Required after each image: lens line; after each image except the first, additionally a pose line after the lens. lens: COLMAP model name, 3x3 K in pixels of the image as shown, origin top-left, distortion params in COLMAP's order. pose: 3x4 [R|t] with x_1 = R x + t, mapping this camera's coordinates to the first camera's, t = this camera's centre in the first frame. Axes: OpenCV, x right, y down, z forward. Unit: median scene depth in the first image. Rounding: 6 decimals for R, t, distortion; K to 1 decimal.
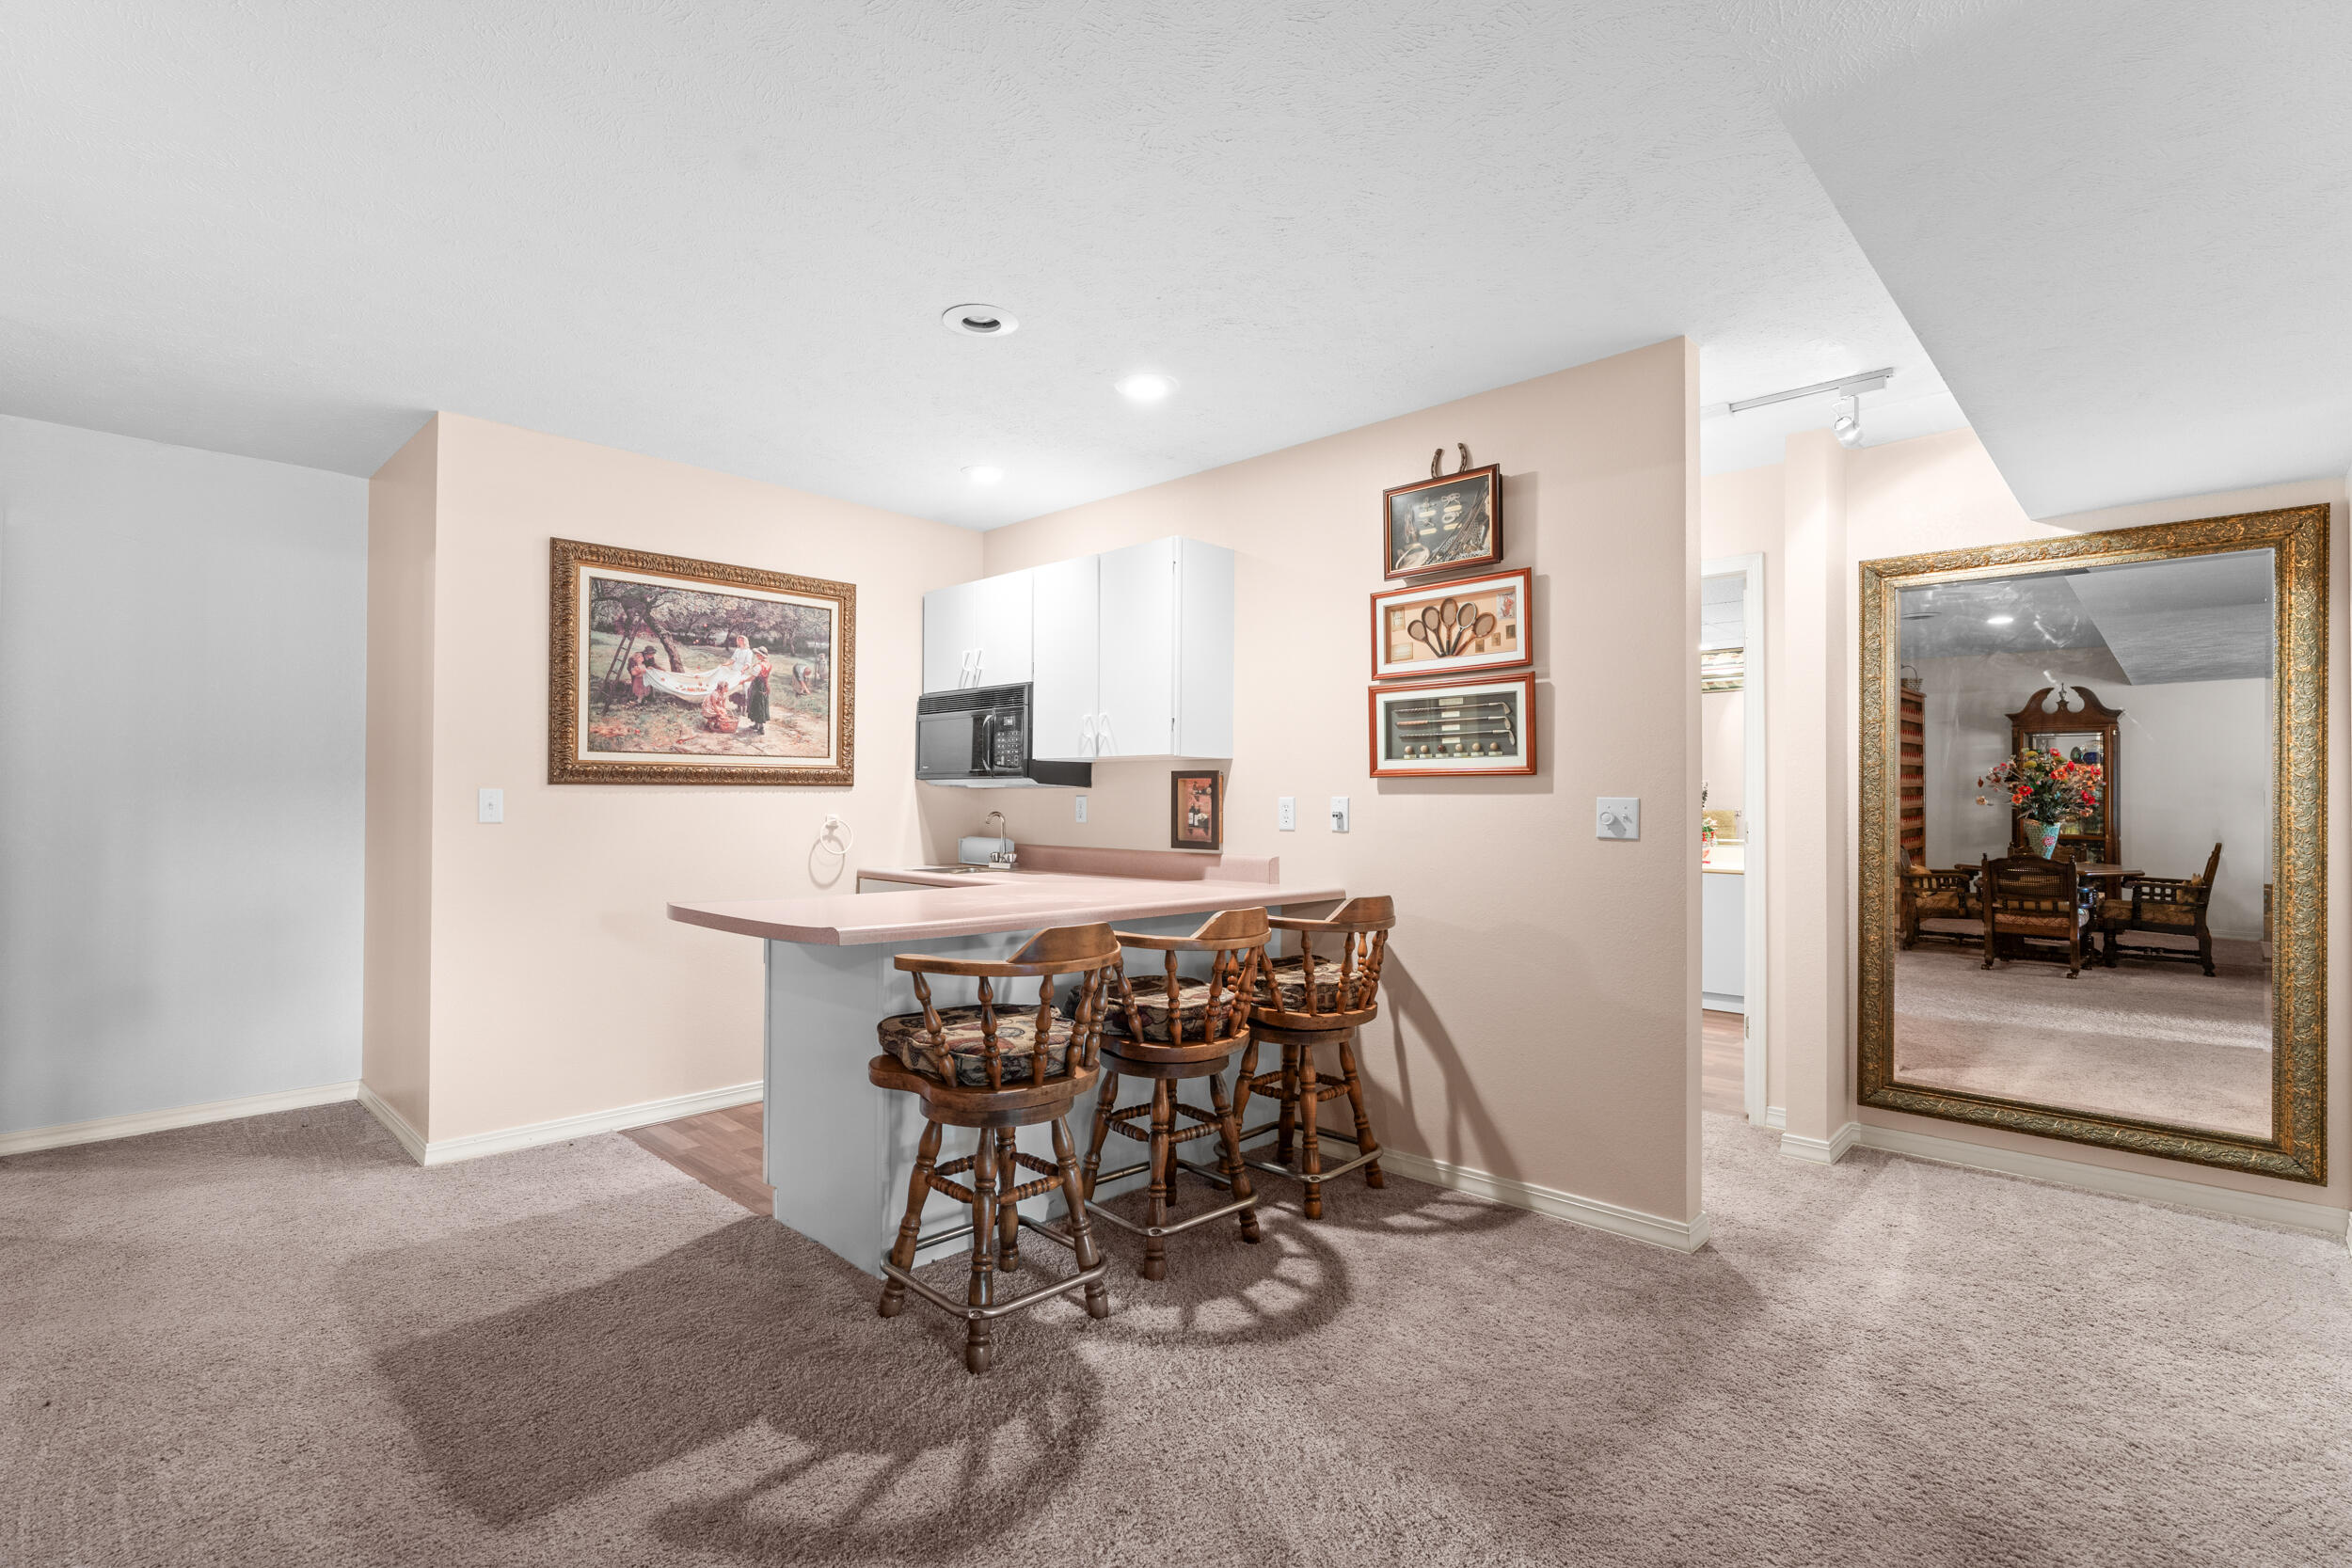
lens RADIAL K [[1085.0, 0, 1168.6], [0, 1085.0, 786.7], [0, 0, 1]] dist [-0.001176, -0.000211]
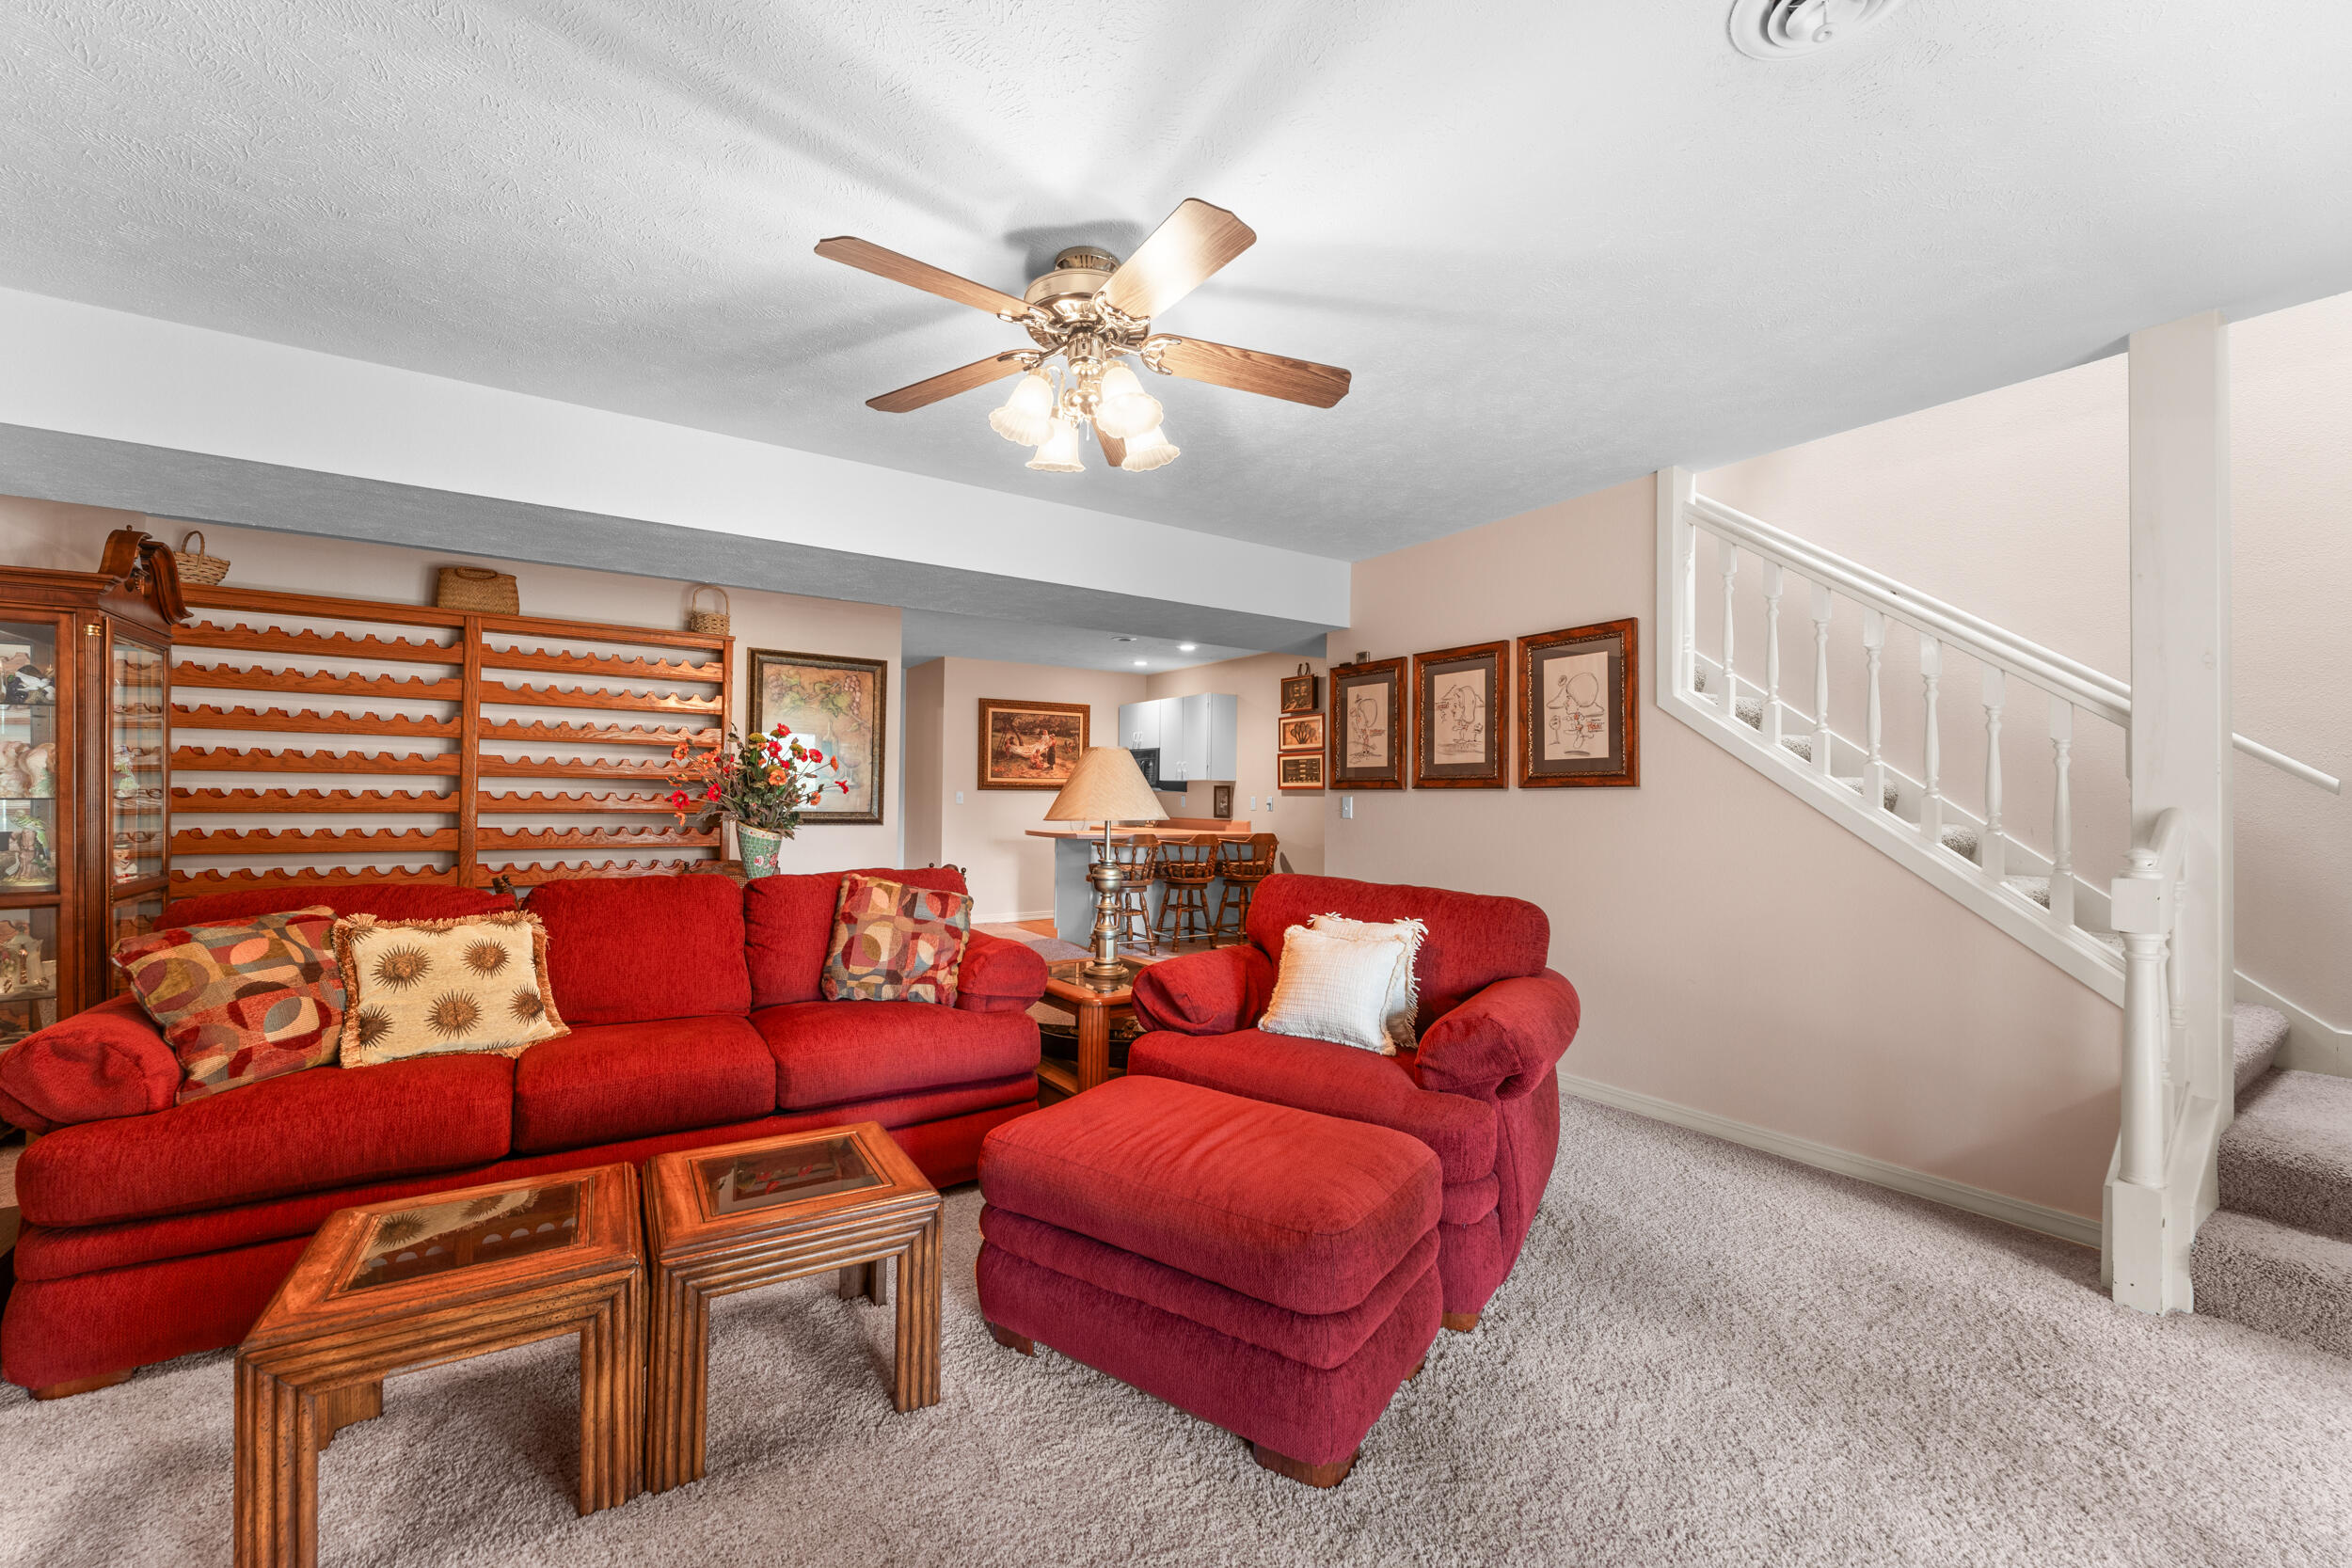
lens RADIAL K [[929.8, 0, 1165.3], [0, 929.8, 785.9], [0, 0, 1]] dist [-0.001640, -0.000253]
pose [[0.974910, 0.004811, -0.222547, 0.367119], [-0.005110, 0.999987, -0.000768, -0.012225], [0.222541, 0.001886, 0.974922, -1.067386]]
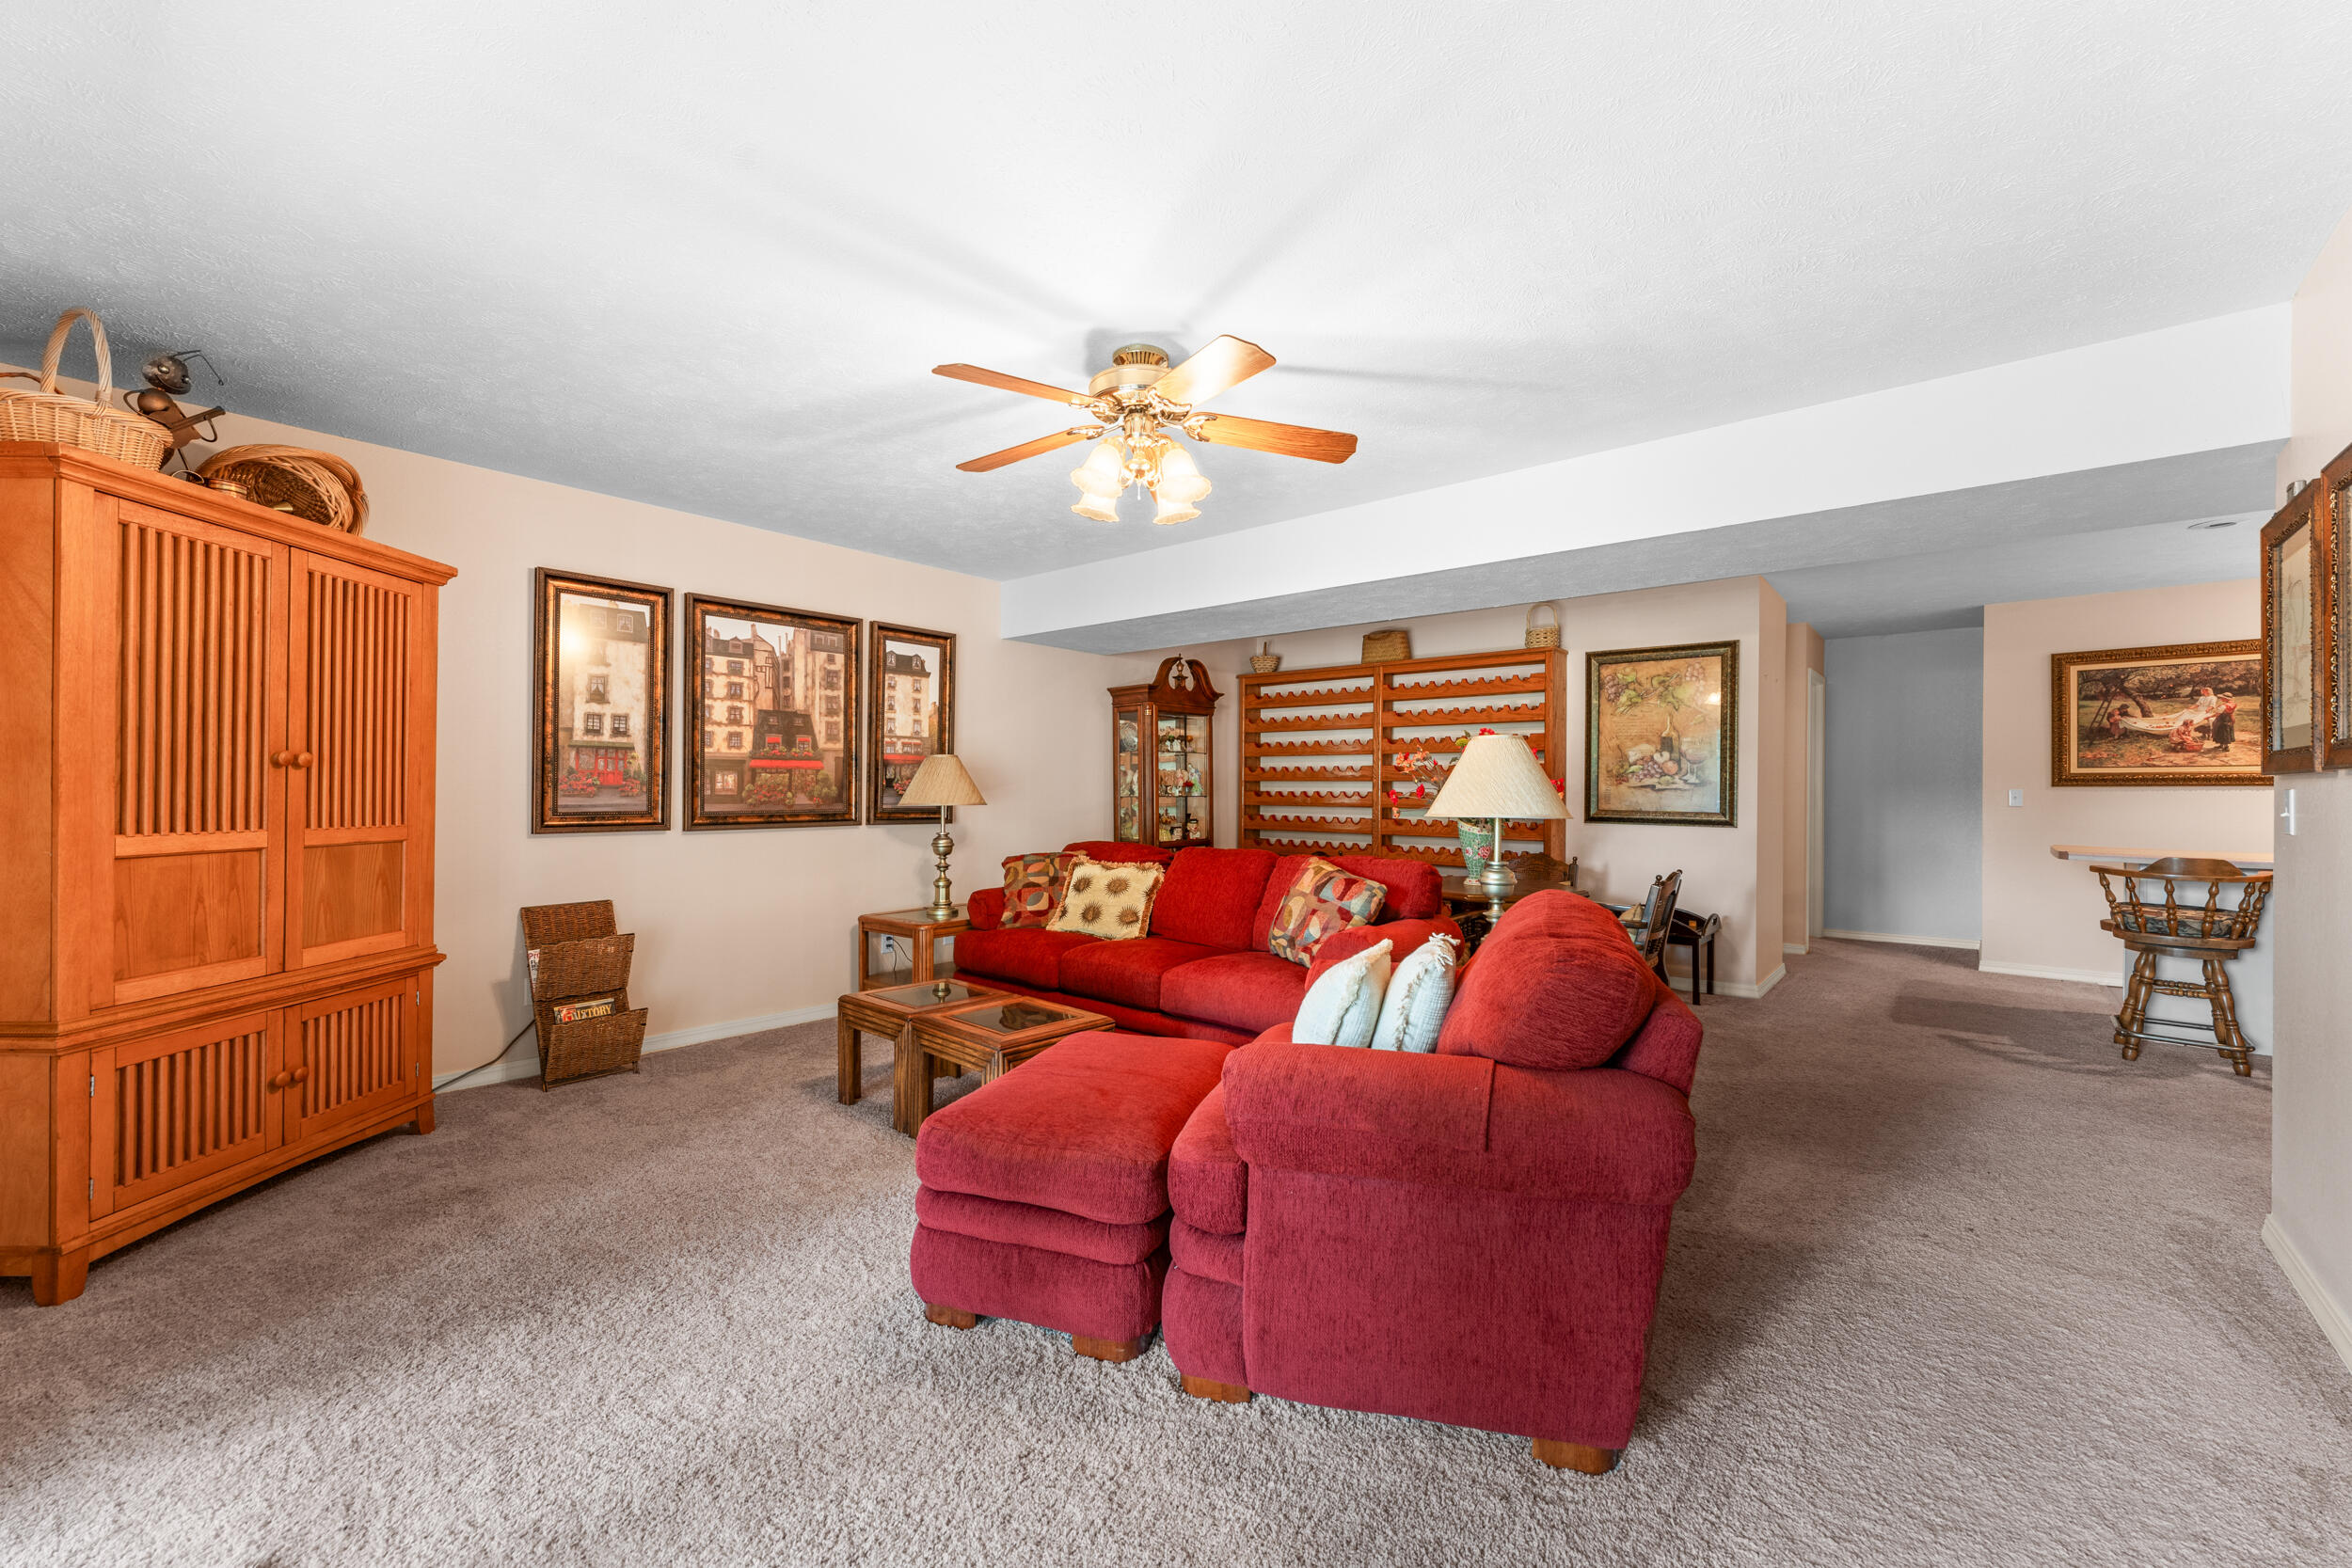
lens RADIAL K [[929.8, 0, 1183.7], [0, 929.8, 788.3], [0, 0, 1]] dist [-0.001640, -0.000253]
pose [[0.063515, -0.004797, -0.997969, 0.869171], [0.008068, 0.999958, -0.004294, -0.003837], [0.997948, -0.007779, 0.063551, -0.554454]]
